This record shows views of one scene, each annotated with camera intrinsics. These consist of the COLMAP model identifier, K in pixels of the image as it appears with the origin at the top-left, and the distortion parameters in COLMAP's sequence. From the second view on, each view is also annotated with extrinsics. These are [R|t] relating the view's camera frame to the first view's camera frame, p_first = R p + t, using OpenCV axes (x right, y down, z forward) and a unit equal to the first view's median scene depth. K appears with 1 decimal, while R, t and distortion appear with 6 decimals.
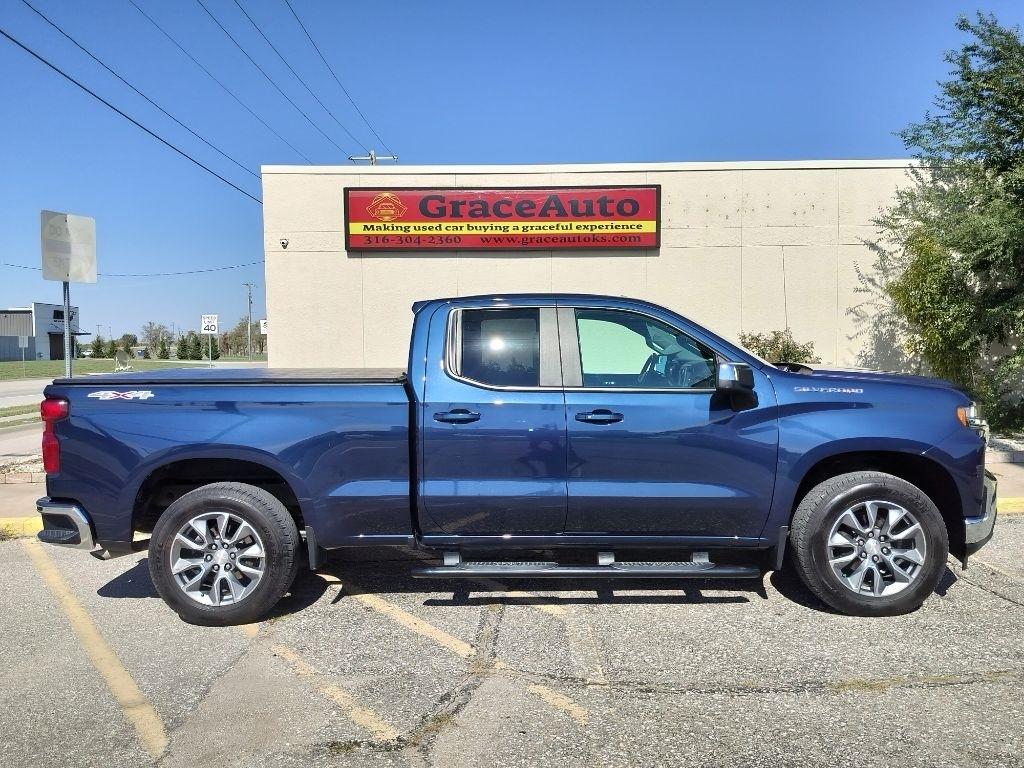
lens RADIAL K [[822.1, 0, 512.0], [0, 822.1, 384.0], [0, 0, 1]] dist [0.085633, -0.124682]
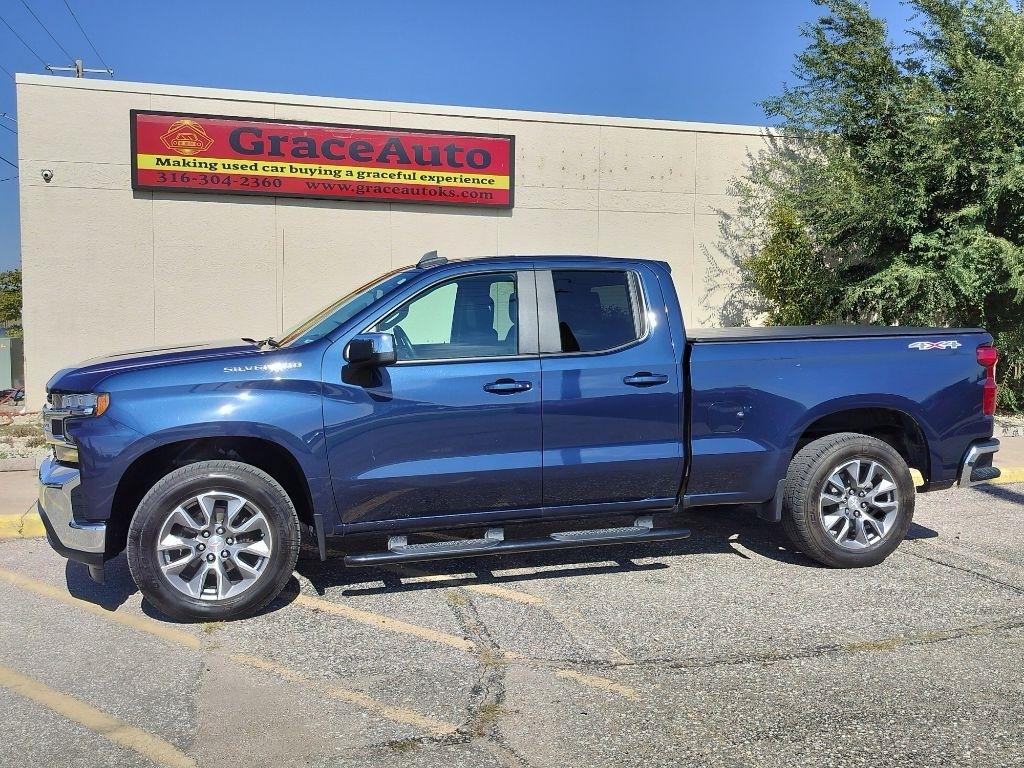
lens RADIAL K [[975.4, 0, 512.0], [0, 975.4, 384.0], [0, 0, 1]] dist [0.115407, -0.216733]
pose [[0.963925, 0.002510, 0.266162, -0.102056], [-0.007509, 0.999814, 0.017764, 0.006457], [-0.266068, -0.019122, 0.963765, -0.015557]]
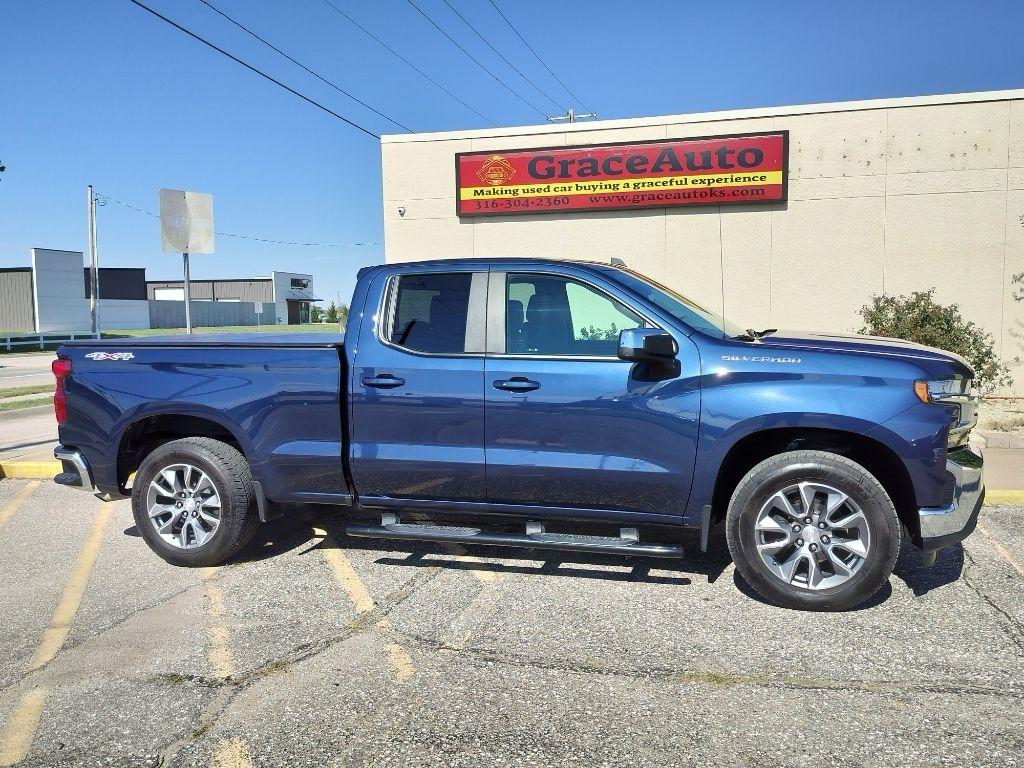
lens RADIAL K [[846.0, 0, 512.0], [0, 846.0, 384.0], [0, 0, 1]] dist [0.097230, -0.155852]
pose [[0.965168, 0.019804, -0.260879, 0.137885], [-0.009245, 0.999090, 0.041640, -0.000764], [0.261467, -0.037778, 0.964473, 0.011240]]
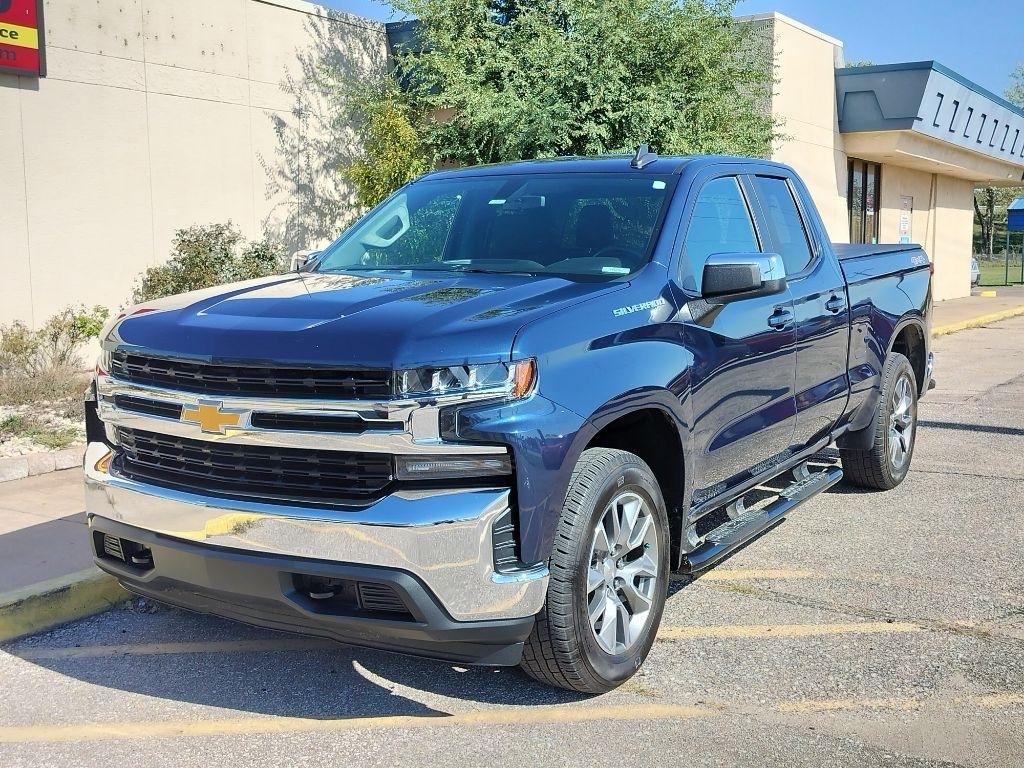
lens RADIAL K [[1201.3, 0, 512.0], [0, 1201.3, 384.0], [0, 0, 1]] dist [0.163412, -0.369947]
pose [[0.526852, -0.084961, 0.845700, -0.406264], [0.039887, 0.996367, 0.075248, 0.002203], [-0.849021, -0.005912, 0.528326, 0.252692]]
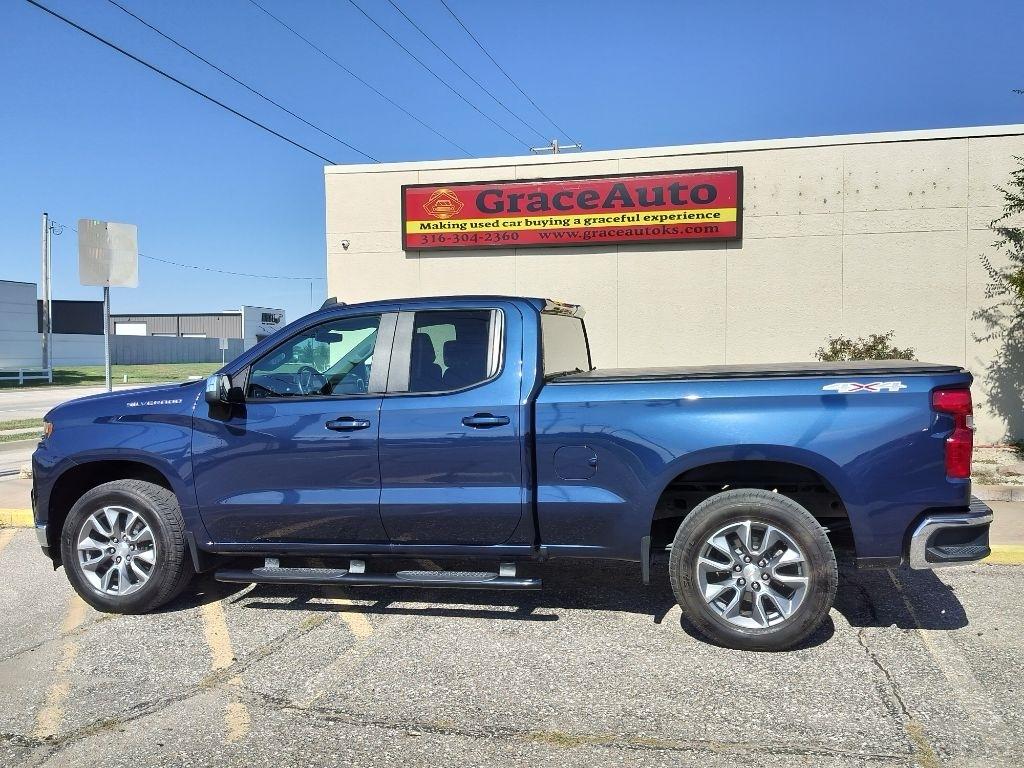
lens RADIAL K [[900.6, 0, 512.0], [0, 900.6, 384.0], [0, 0, 1]] dist [0.115954, -0.194988]
pose [[0.967913, 0.015213, -0.250826, 0.188791], [-0.017237, 0.999834, -0.005875, -0.002208], [0.250695, 0.010010, 0.968014, 0.014797]]
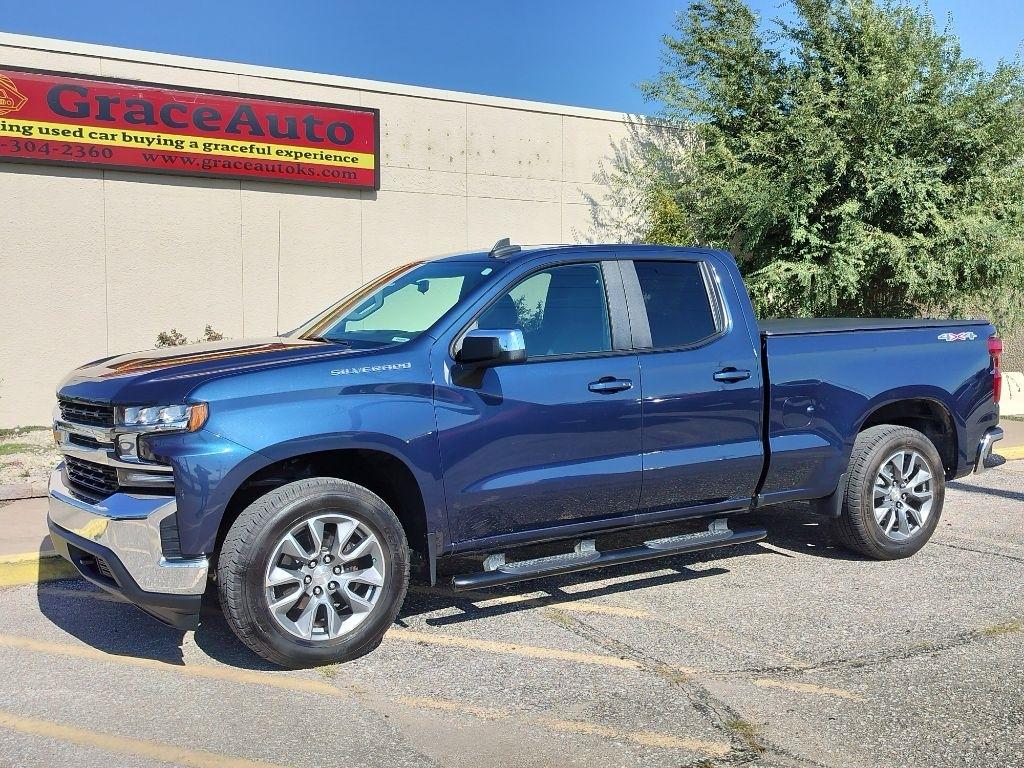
lens RADIAL K [[1084.4, 0, 512.0], [0, 1084.4, 384.0], [0, 0, 1]] dist [0.105544, -0.177801]
pose [[0.857433, -0.017373, 0.514302, -0.252037], [0.011600, 0.999829, 0.014434, 0.007813], [-0.514465, -0.006410, 0.857488, 0.040246]]
